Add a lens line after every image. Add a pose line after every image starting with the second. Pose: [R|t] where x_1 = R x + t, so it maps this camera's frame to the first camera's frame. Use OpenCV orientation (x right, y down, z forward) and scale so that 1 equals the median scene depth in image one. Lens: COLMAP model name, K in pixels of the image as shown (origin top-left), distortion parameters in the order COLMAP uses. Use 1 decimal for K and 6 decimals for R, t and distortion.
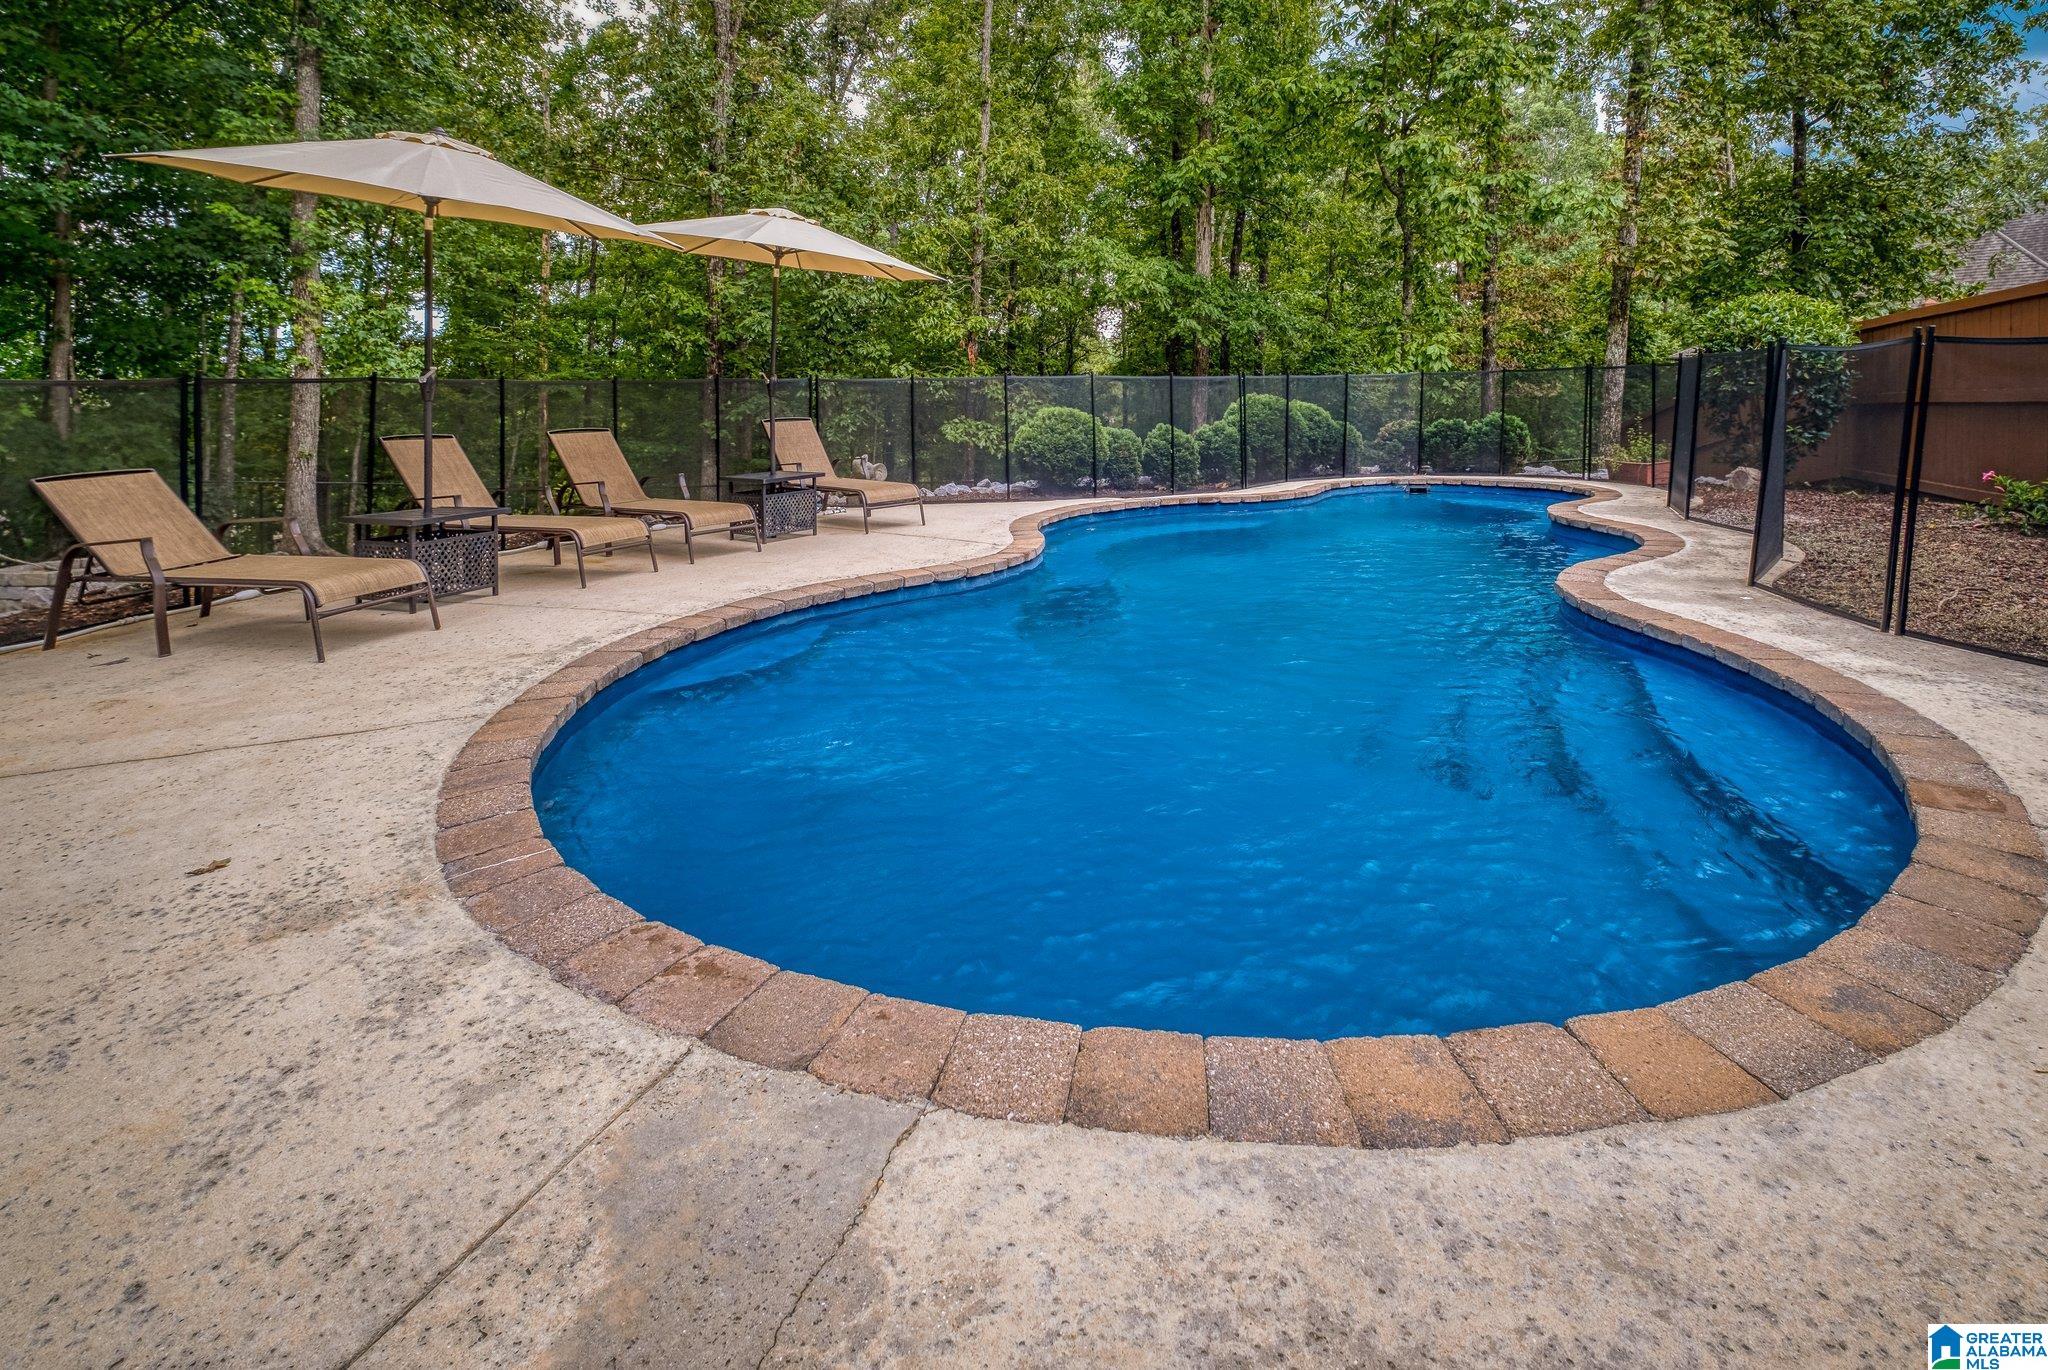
lens RADIAL K [[897.3, 0, 1010.1], [0, 897.3, 575.8], [0, 0, 1]] dist [0.001644, -0.001464]
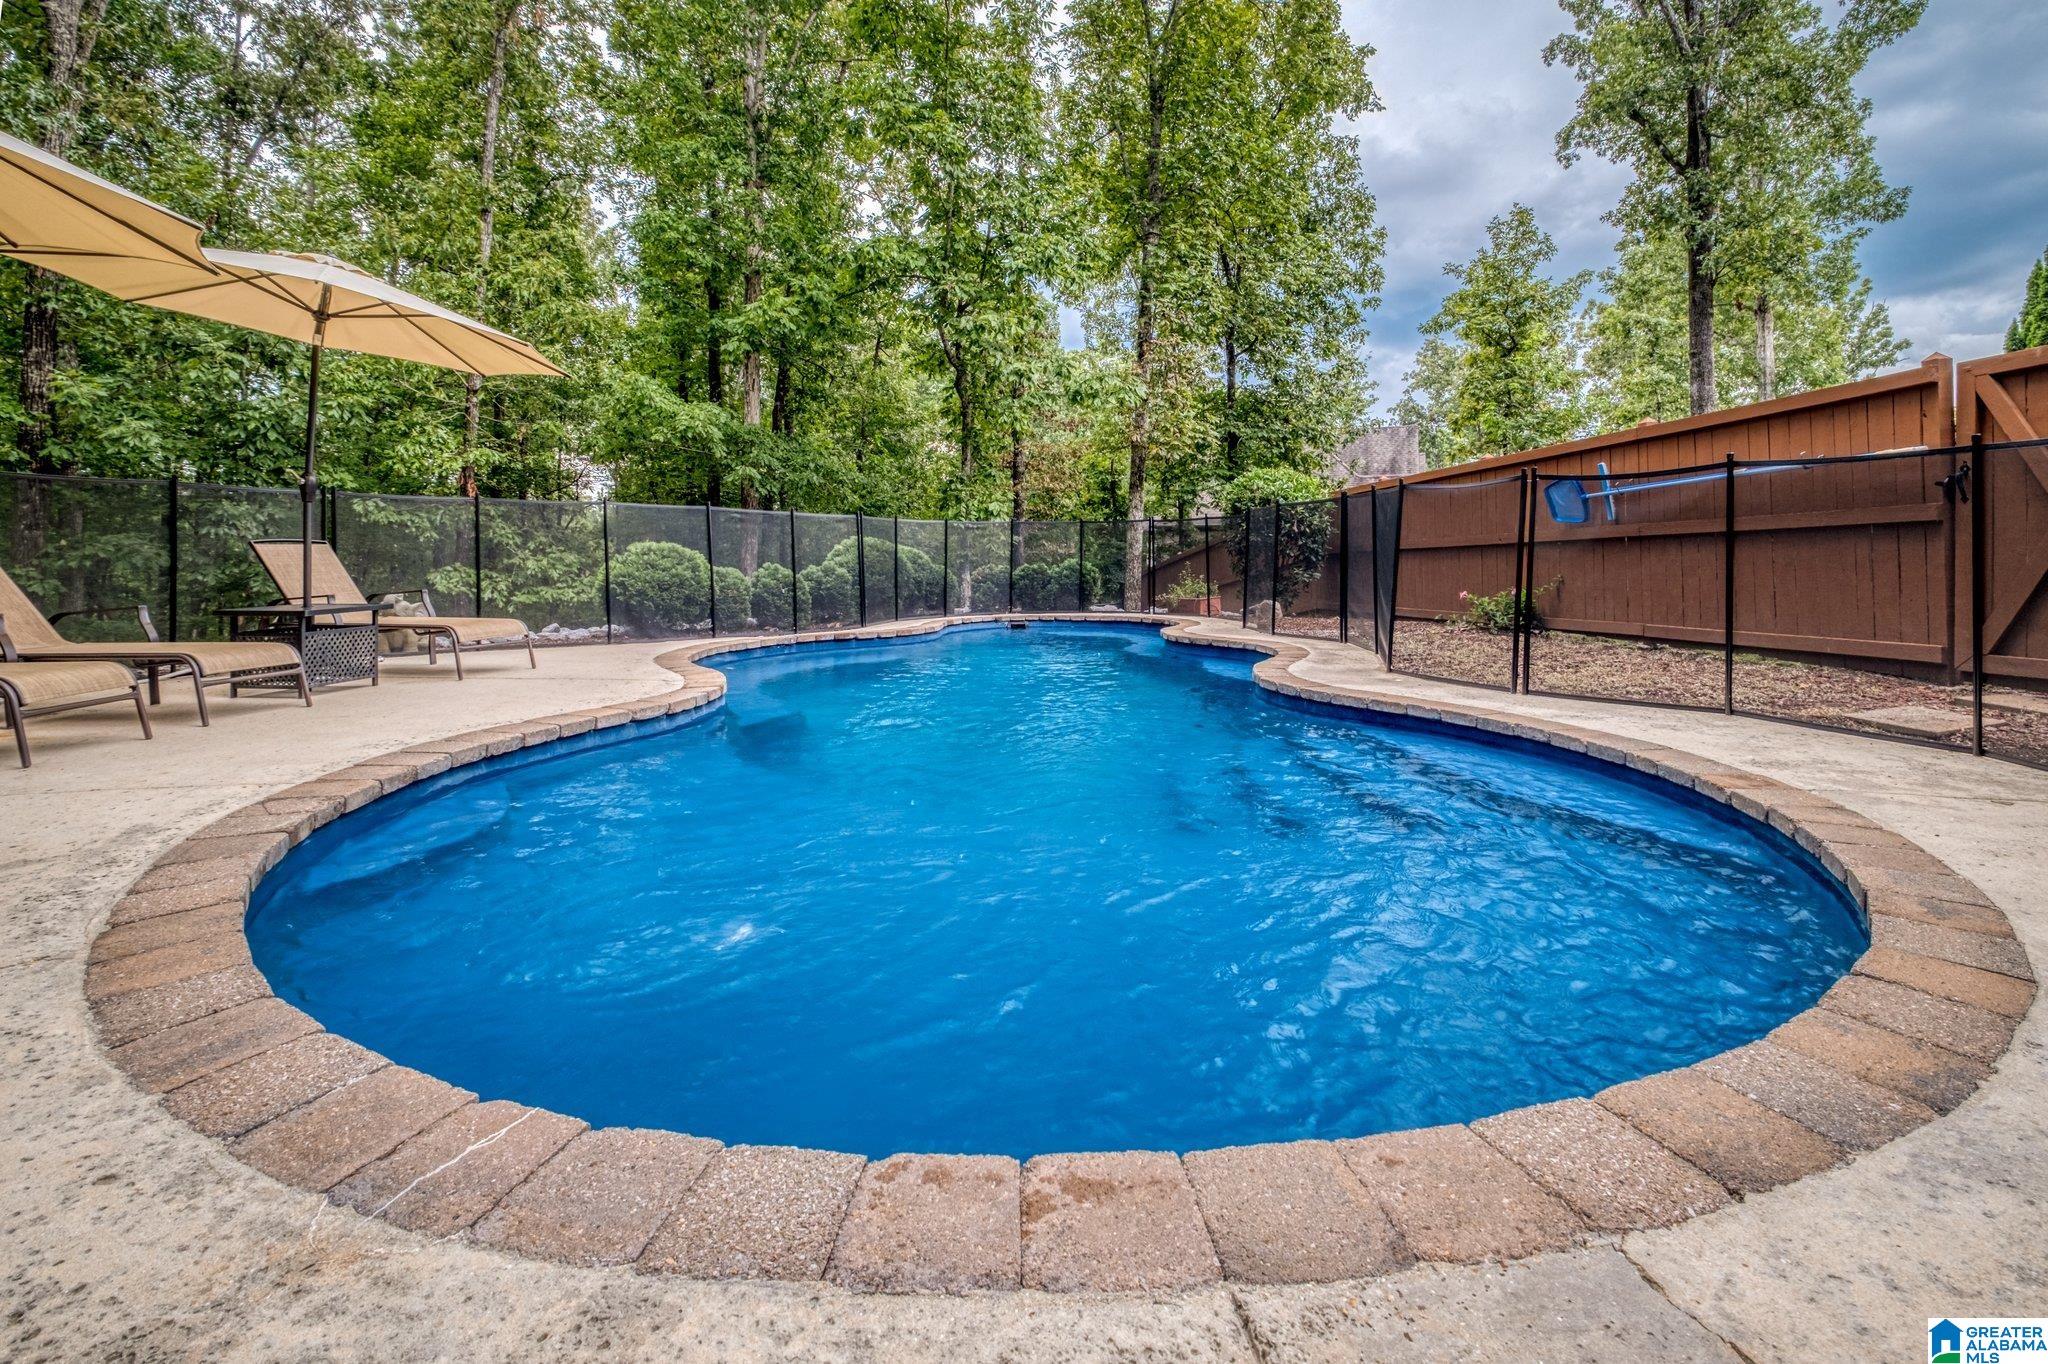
lens RADIAL K [[884.9, 0, 1021.5], [0, 884.9, 680.1], [0, 0, 1]] dist [-0.000623, -0.001934]
pose [[0.871045, -0.040097, 0.489565, -0.088400], [0.065762, 0.997210, -0.035331, 0.011282], [-0.486782, 0.062970, 0.871251, 0.056519]]
